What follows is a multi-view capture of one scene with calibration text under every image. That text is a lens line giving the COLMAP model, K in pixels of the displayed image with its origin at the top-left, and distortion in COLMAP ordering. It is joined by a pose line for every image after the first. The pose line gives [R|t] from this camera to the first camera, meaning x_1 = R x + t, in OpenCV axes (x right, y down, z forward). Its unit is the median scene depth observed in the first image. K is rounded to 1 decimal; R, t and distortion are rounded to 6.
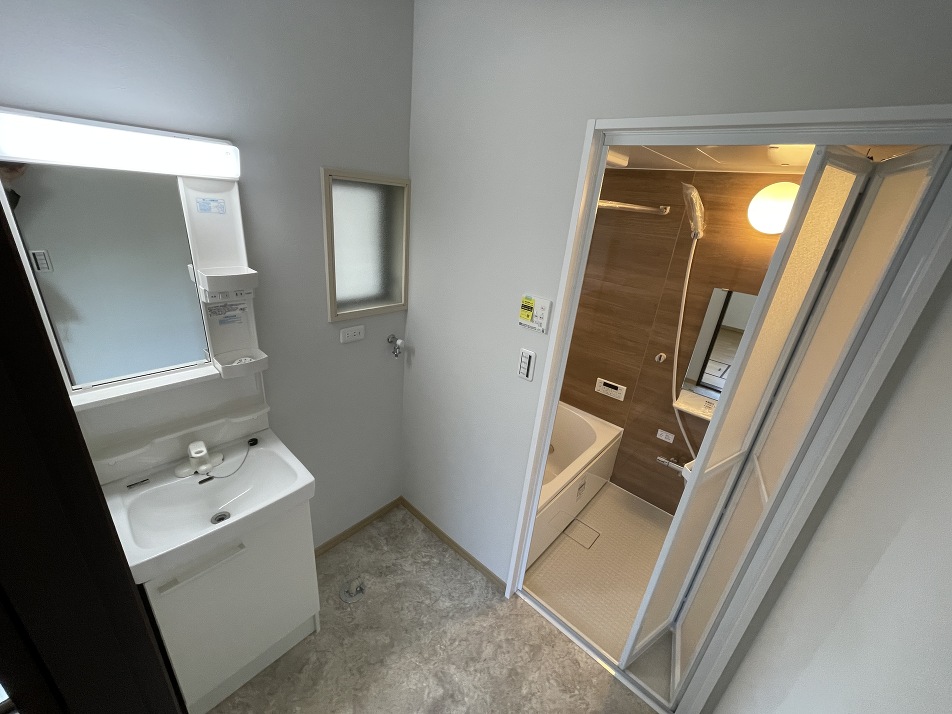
lens RADIAL K [[384.3, 0, 475.2], [0, 384.3, 355.1], [0, 0, 1]] dist [-0.001060, 0.000082]
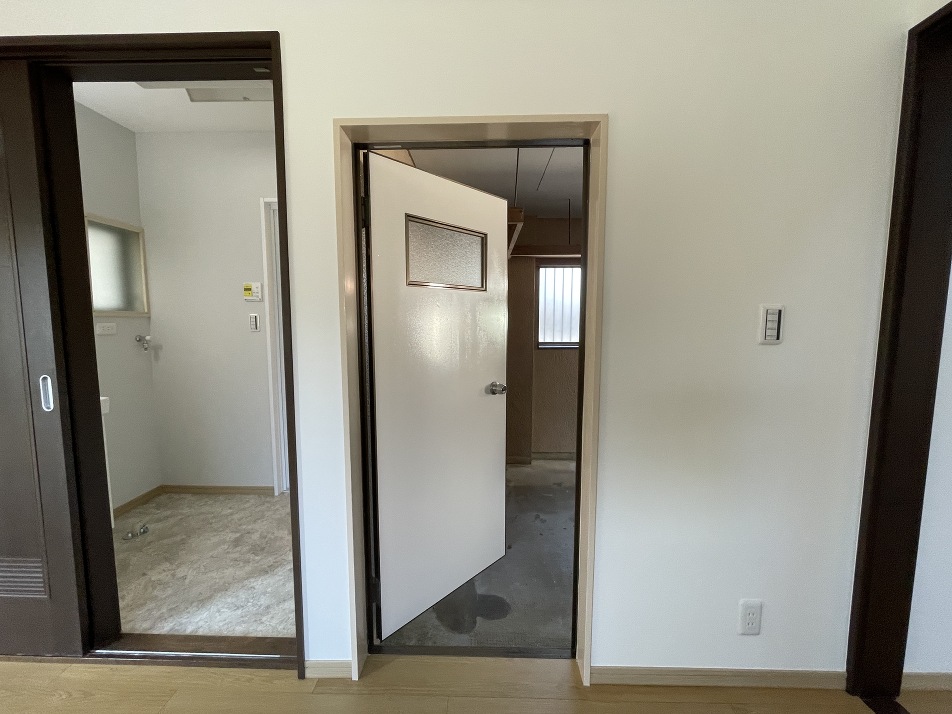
lens RADIAL K [[384.3, 0, 473.8], [0, 384.3, 357.9], [0, 0, 1]] dist [-0.001060, 0.000082]
pose [[0.762000, -0.149190, 0.630158, -0.196886], [0.309707, 0.938555, -0.152301, 0.638020], [-0.568716, 0.311217, 0.761384, -0.722521]]
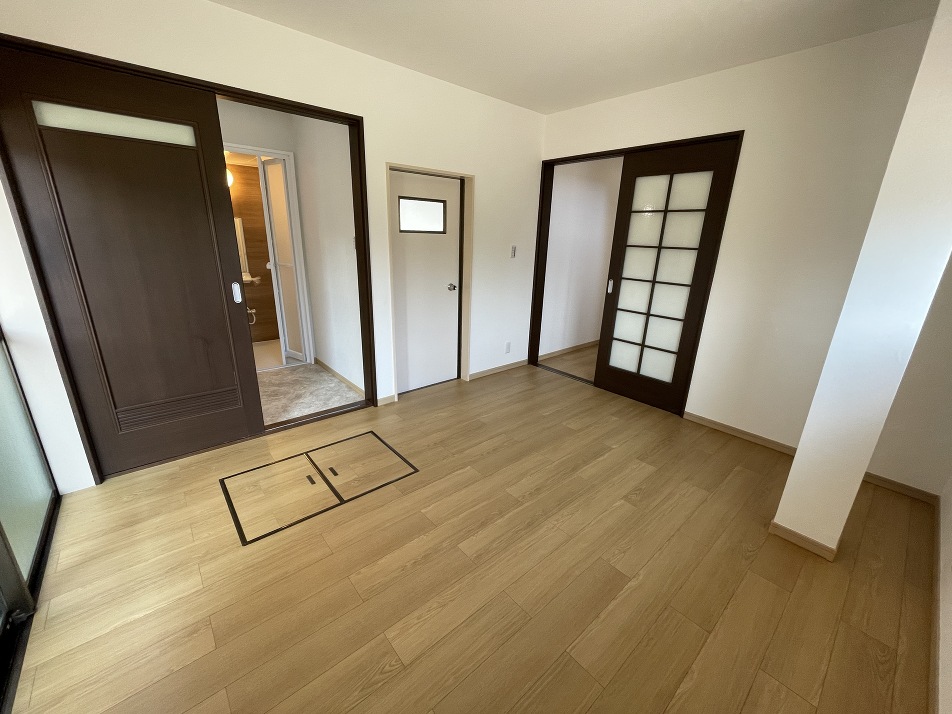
lens RADIAL K [[384.3, 0, 474.3], [0, 384.3, 355.1], [0, 0, 1]] dist [-0.001060, 0.000082]
pose [[0.136844, -0.383909, 0.913174, -1.583244], [0.368771, 0.875330, 0.312737, 0.404721], [-0.919392, 0.293956, 0.261359, -0.709793]]
